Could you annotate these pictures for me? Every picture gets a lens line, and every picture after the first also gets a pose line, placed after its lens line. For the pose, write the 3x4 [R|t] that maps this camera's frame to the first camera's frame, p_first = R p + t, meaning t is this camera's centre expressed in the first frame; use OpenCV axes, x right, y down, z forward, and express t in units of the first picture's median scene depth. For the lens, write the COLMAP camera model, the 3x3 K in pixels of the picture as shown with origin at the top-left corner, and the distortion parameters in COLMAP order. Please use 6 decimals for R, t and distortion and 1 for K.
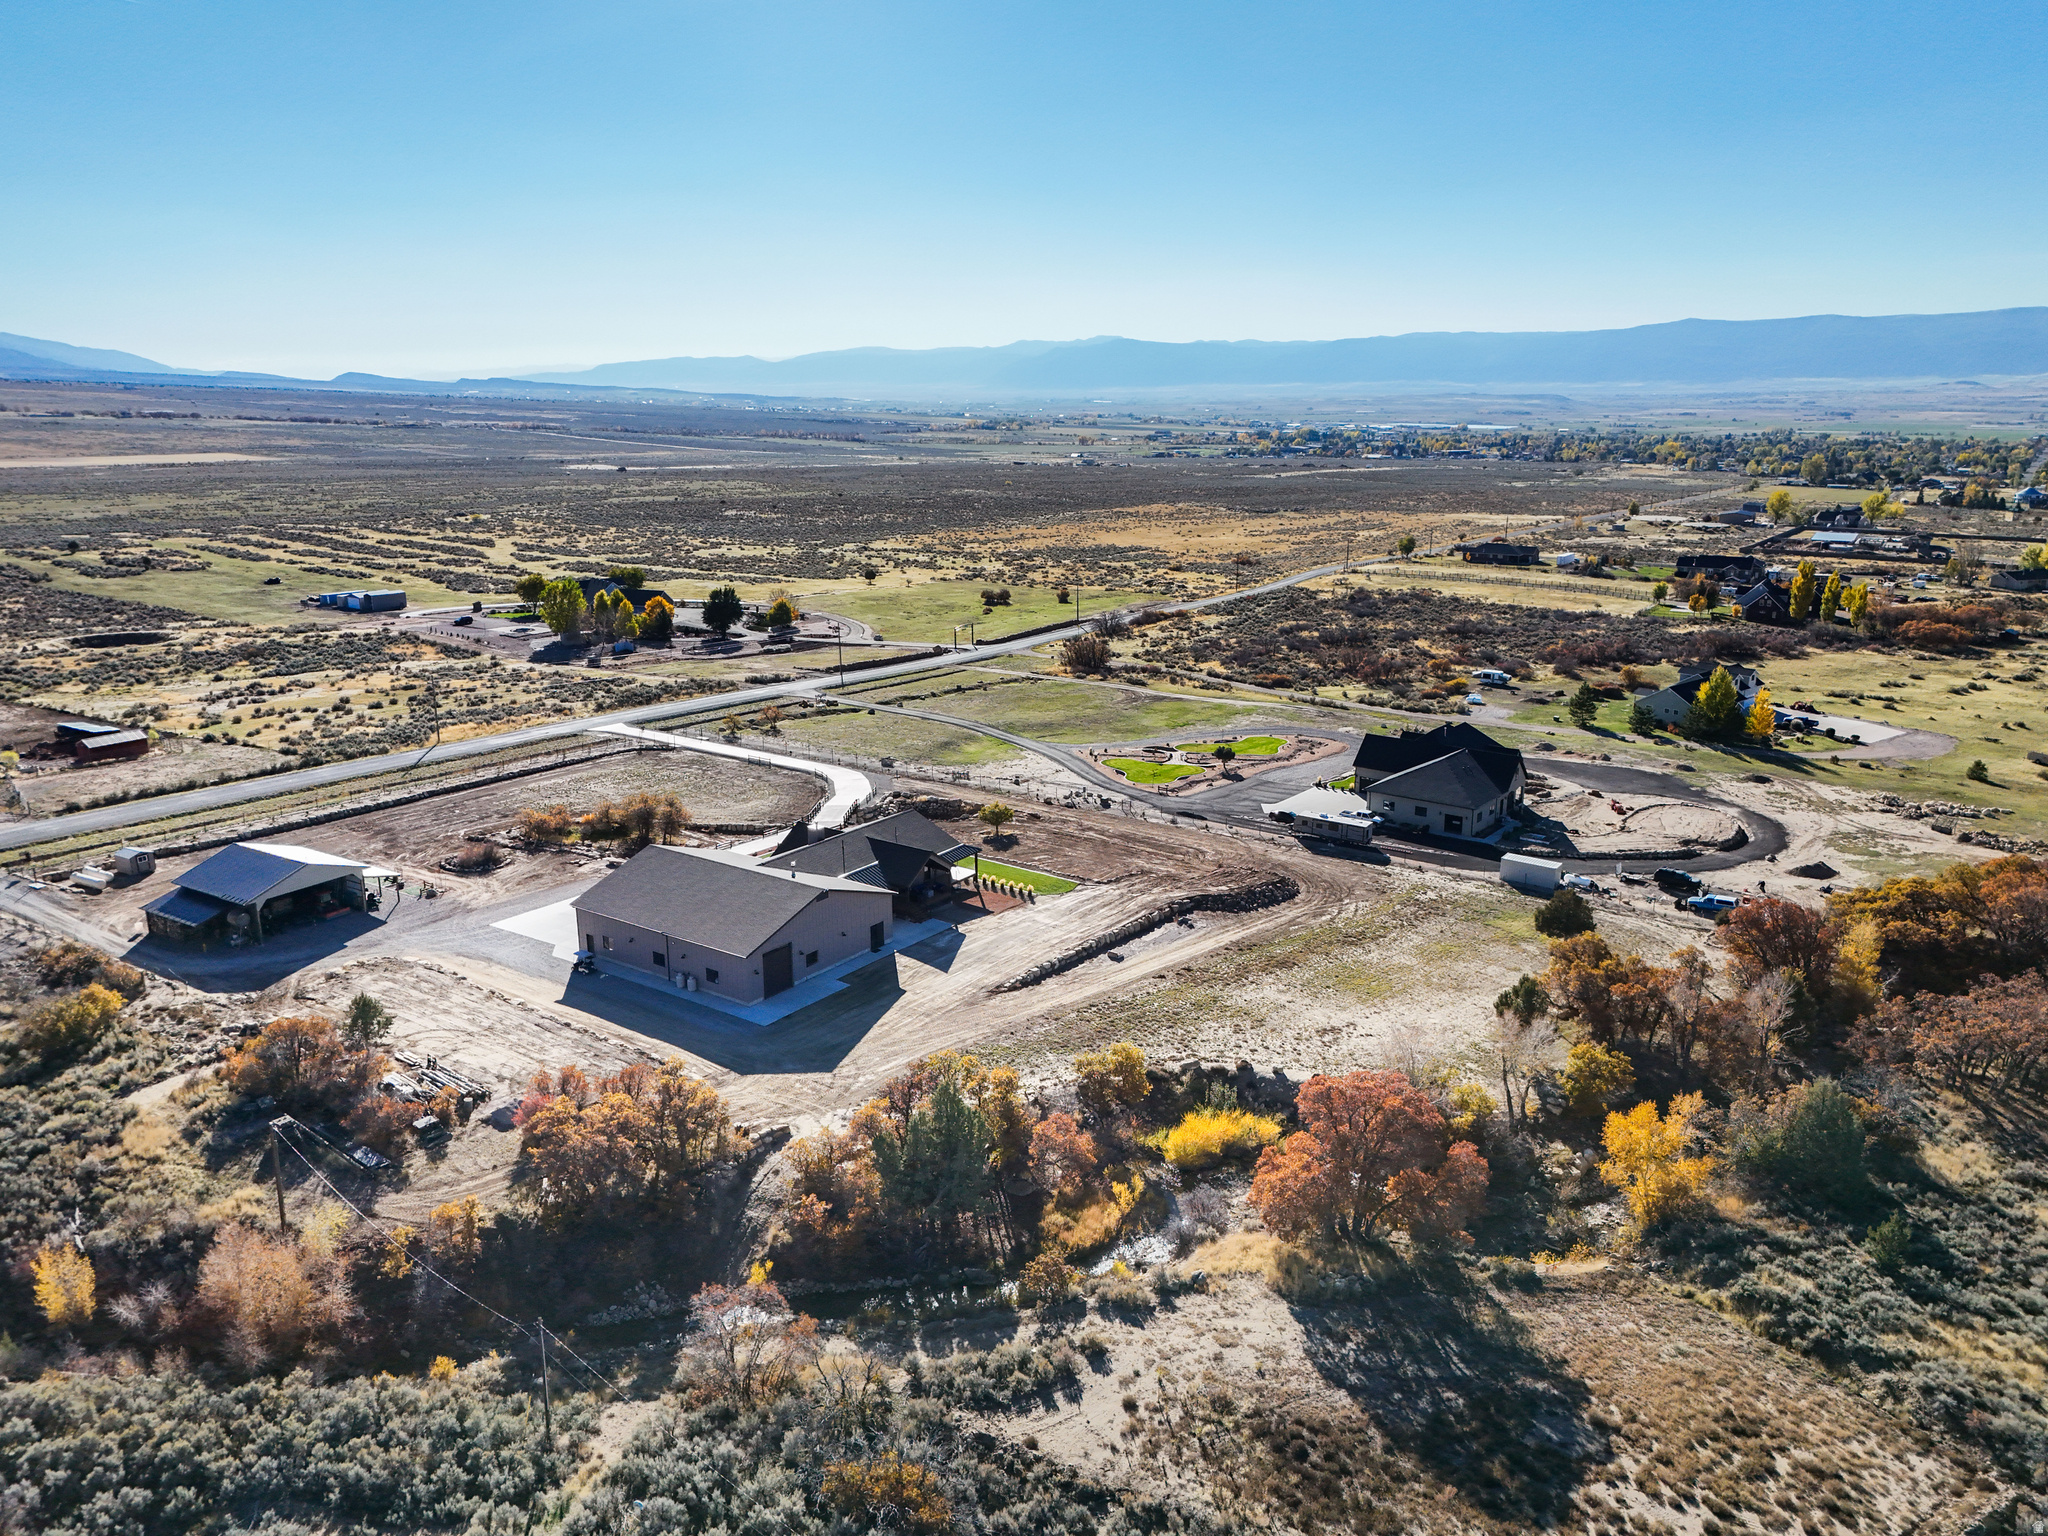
lens RADIAL K [[1503.9, 0, 1021.5], [0, 1503.9, 768.7], [0, 0, 1]] dist [0.082378, -0.081079]
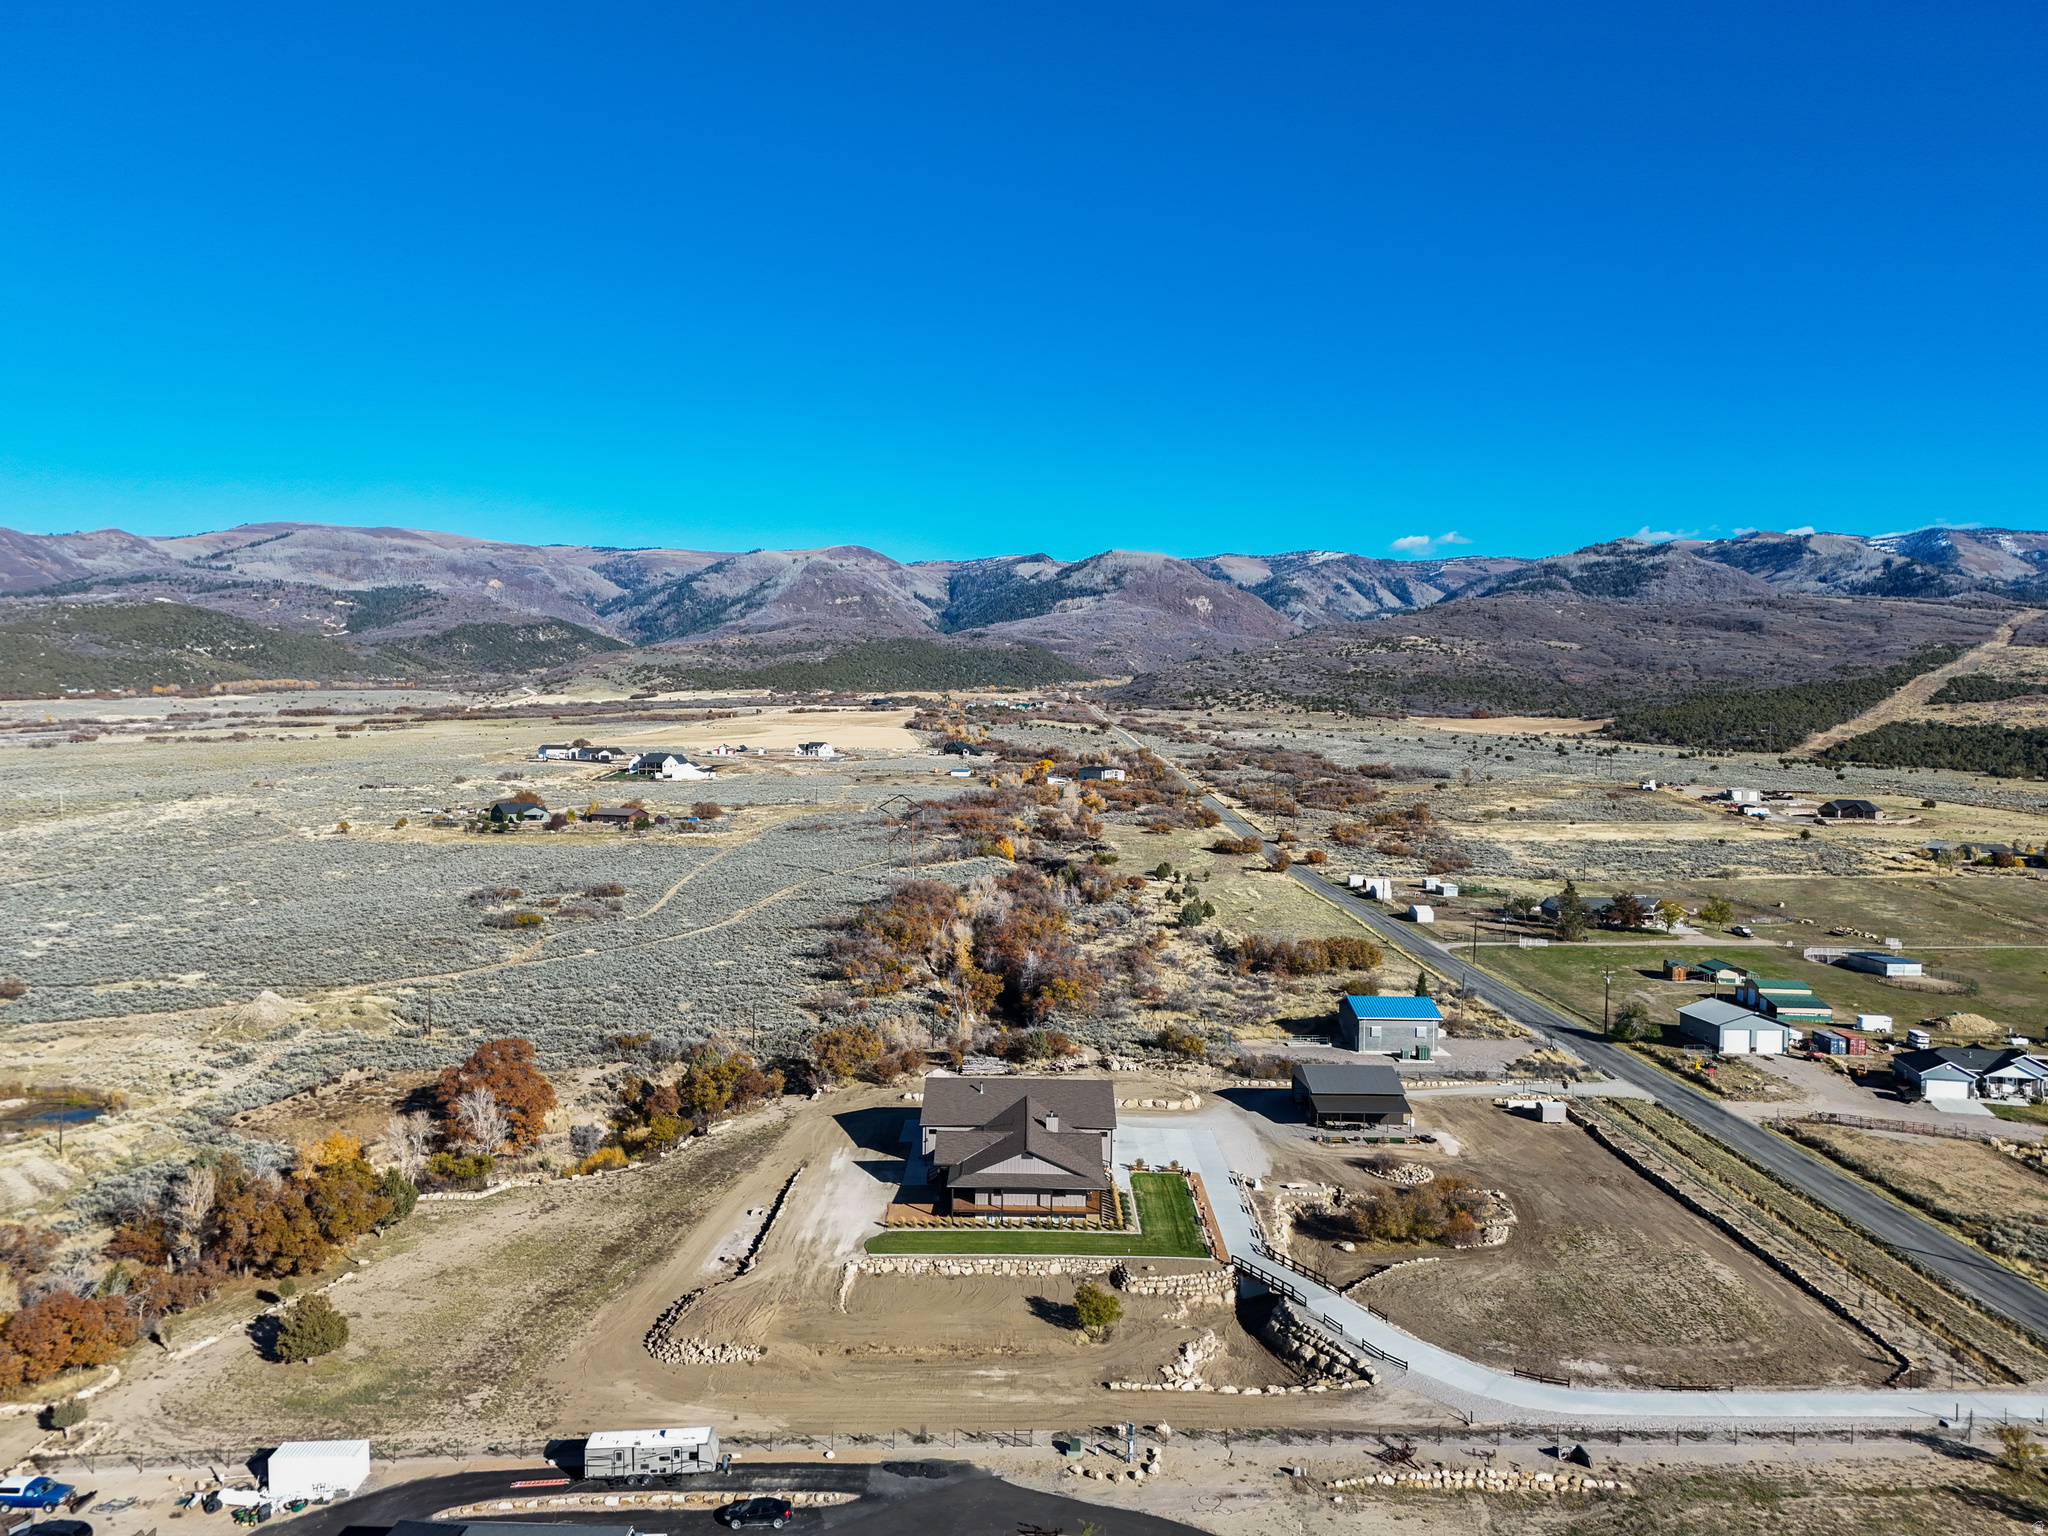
lens RADIAL K [[1510.7, 0, 1032.9], [0, 1510.7, 775.4], [0, 0, 1]] dist [0.074978, -0.073198]
pose [[-0.807407, 0.009154, -0.589923, 0.486222], [-0.162277, 0.957869, 0.236966, -0.425199], [0.567238, 0.287059, -0.771905, 1.633813]]
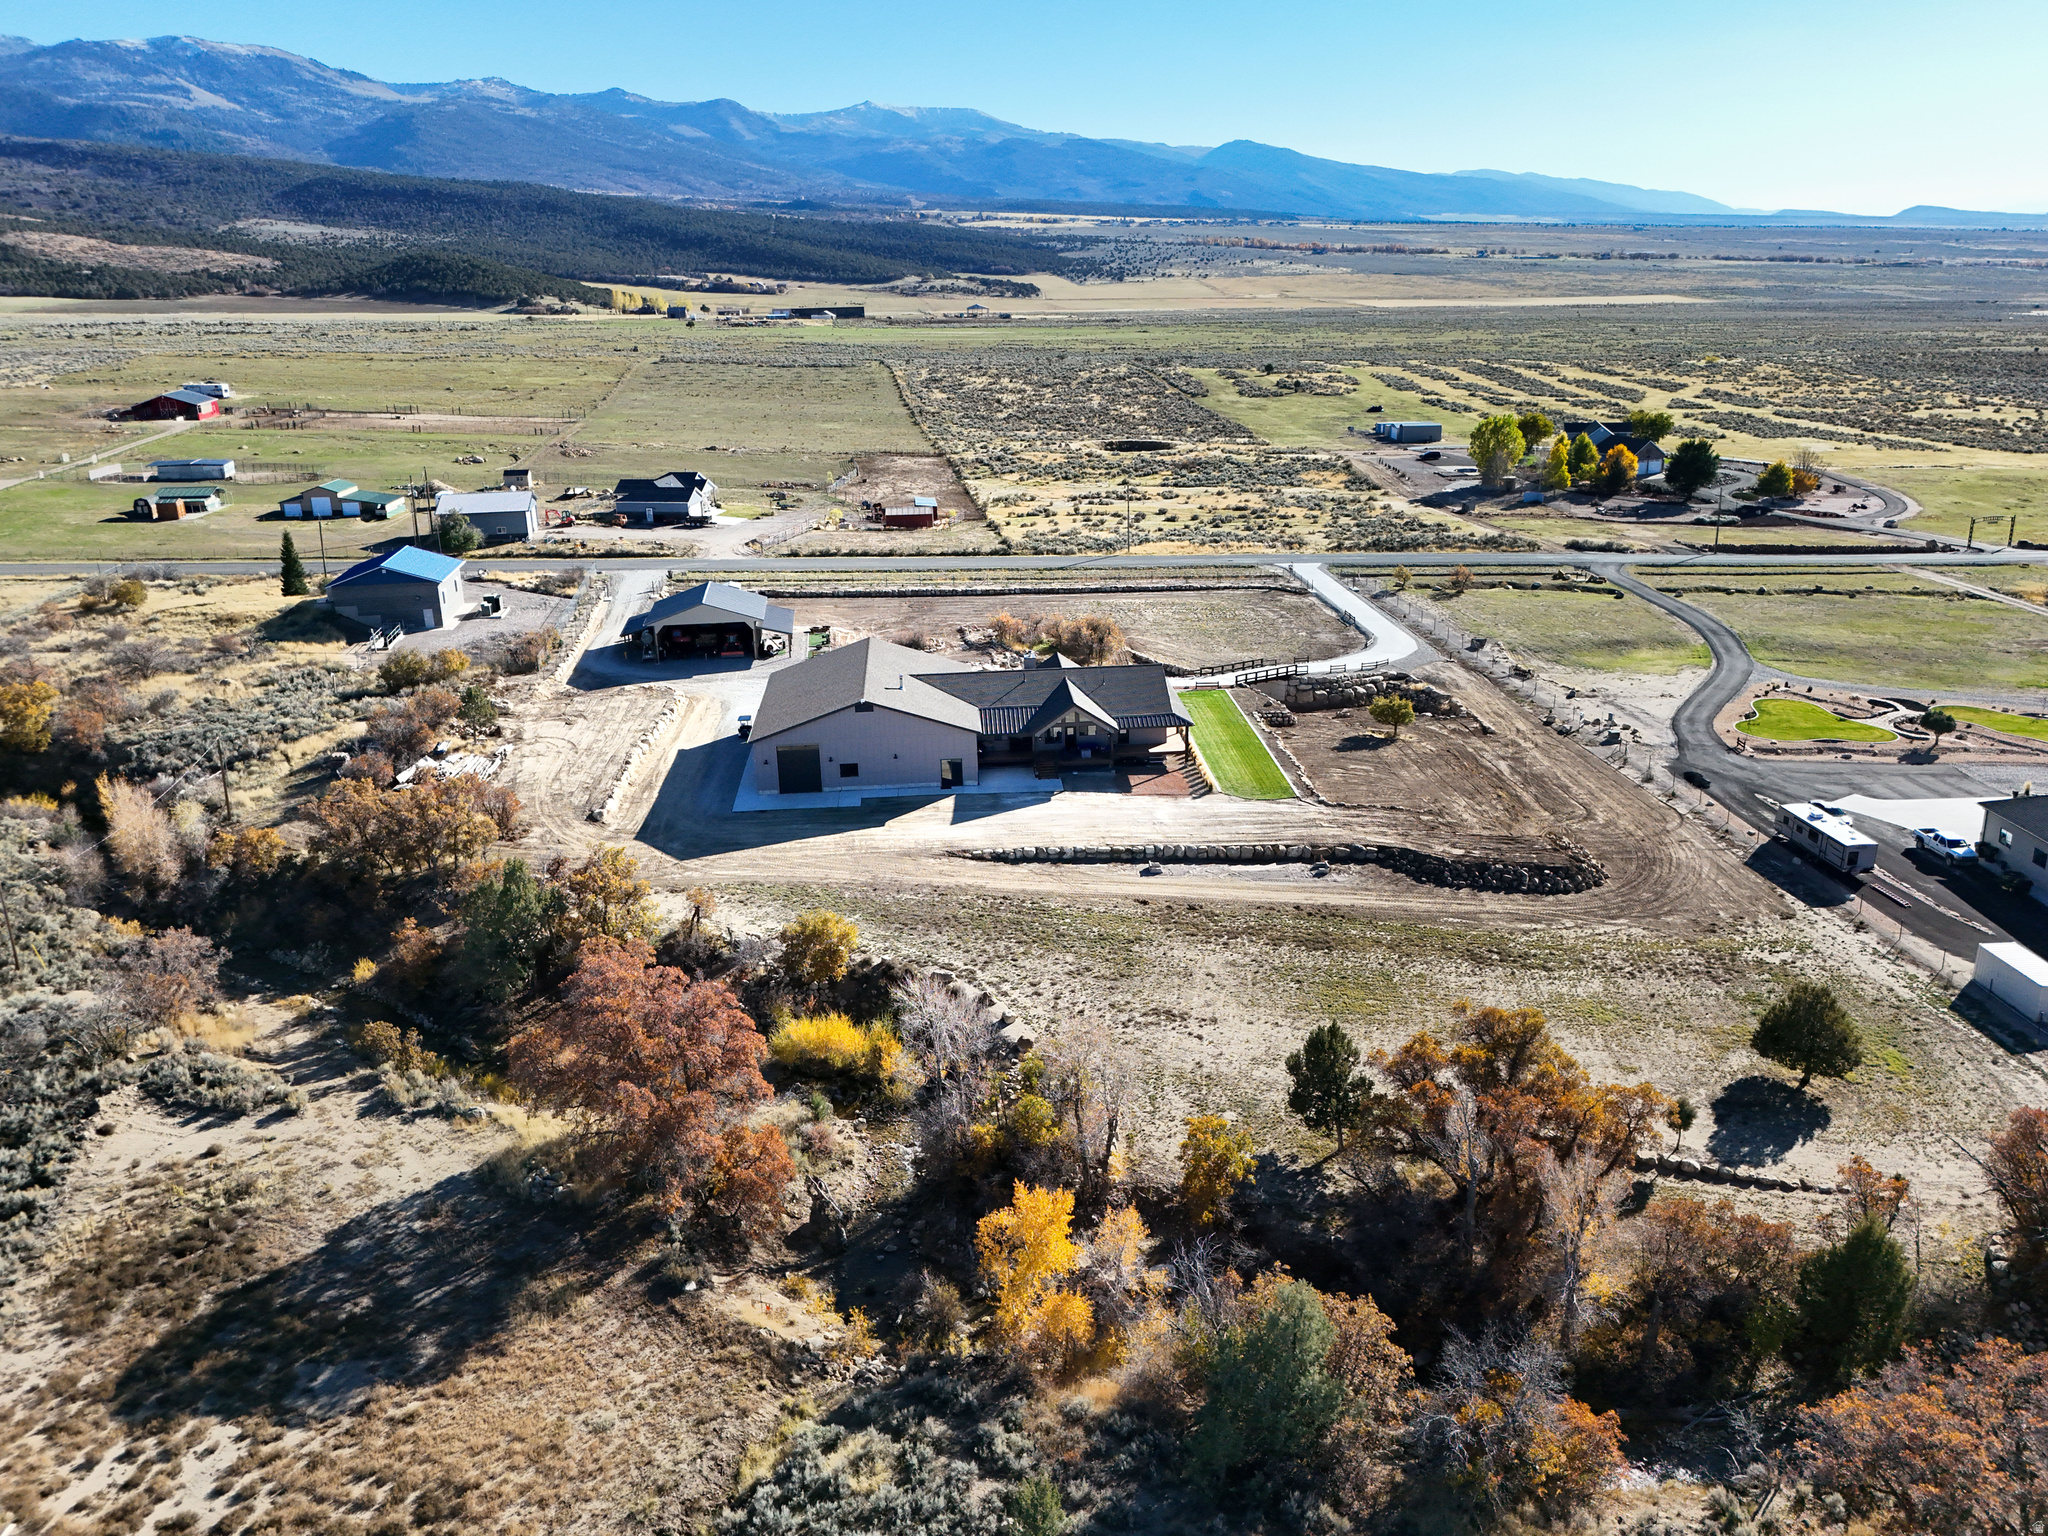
lens RADIAL K [[1628.2, 0, 1024.0], [0, 1628.2, 768.0], [0, 0, 1]] dist [0.080382, -0.089206]
pose [[0.638167, 0.226568, -0.735806, 0.548399], [-0.173168, 0.973470, 0.149560, -0.038708], [0.750171, 0.031973, 0.660471, 0.322448]]
